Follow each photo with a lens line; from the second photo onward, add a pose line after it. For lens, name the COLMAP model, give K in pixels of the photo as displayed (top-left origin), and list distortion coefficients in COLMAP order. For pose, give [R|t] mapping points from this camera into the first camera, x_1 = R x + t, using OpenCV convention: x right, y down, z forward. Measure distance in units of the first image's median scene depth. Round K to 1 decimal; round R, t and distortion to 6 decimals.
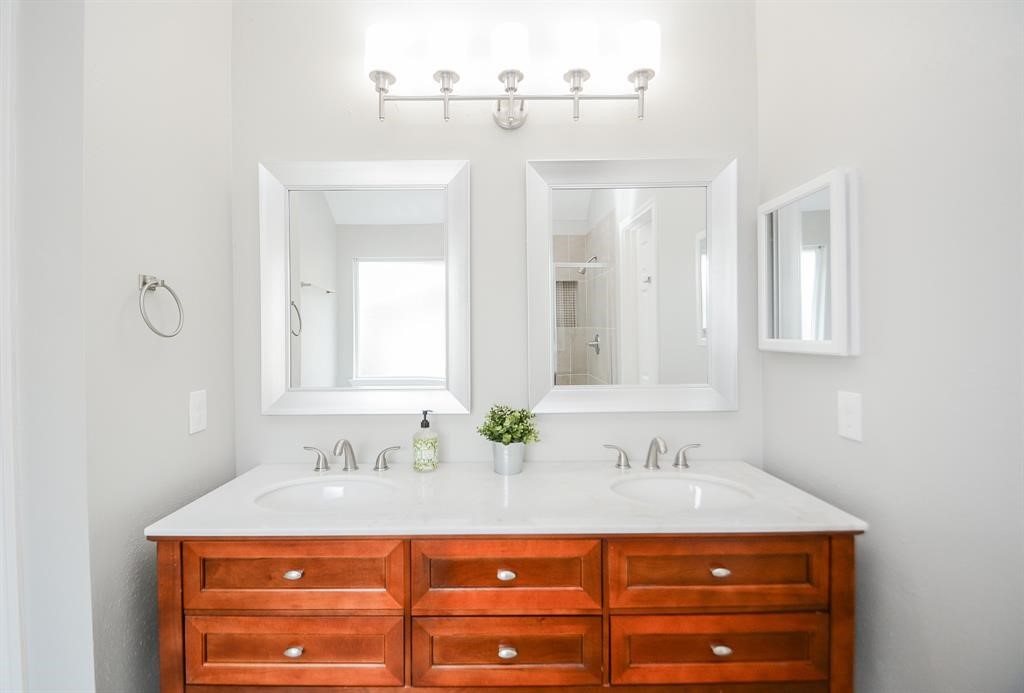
lens RADIAL K [[450.4, 0, 500.3], [0, 450.4, 341.9], [0, 0, 1]] dist [0.006743, -0.011072]
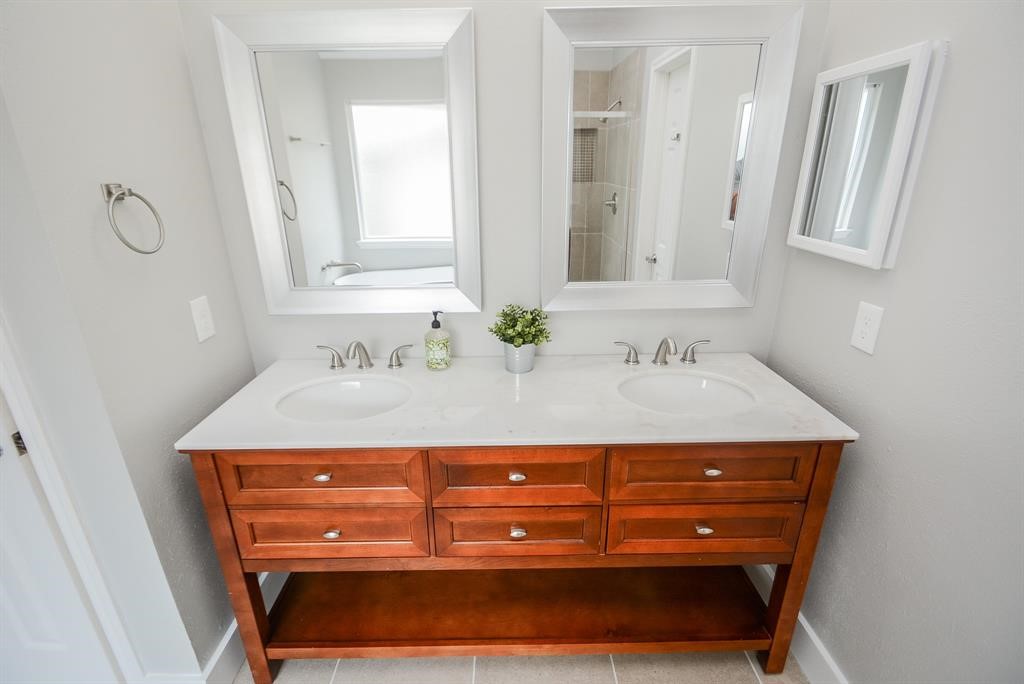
lens RADIAL K [[450.4, 0, 513.7], [0, 450.4, 341.5], [0, 0, 1]] dist [0.006743, -0.011072]
pose [[0.999995, -0.001845, 0.002495, 0.002170], [0.000942, 0.946576, 0.322481, -0.118287], [-0.002957, -0.322477, 0.946573, 0.056922]]
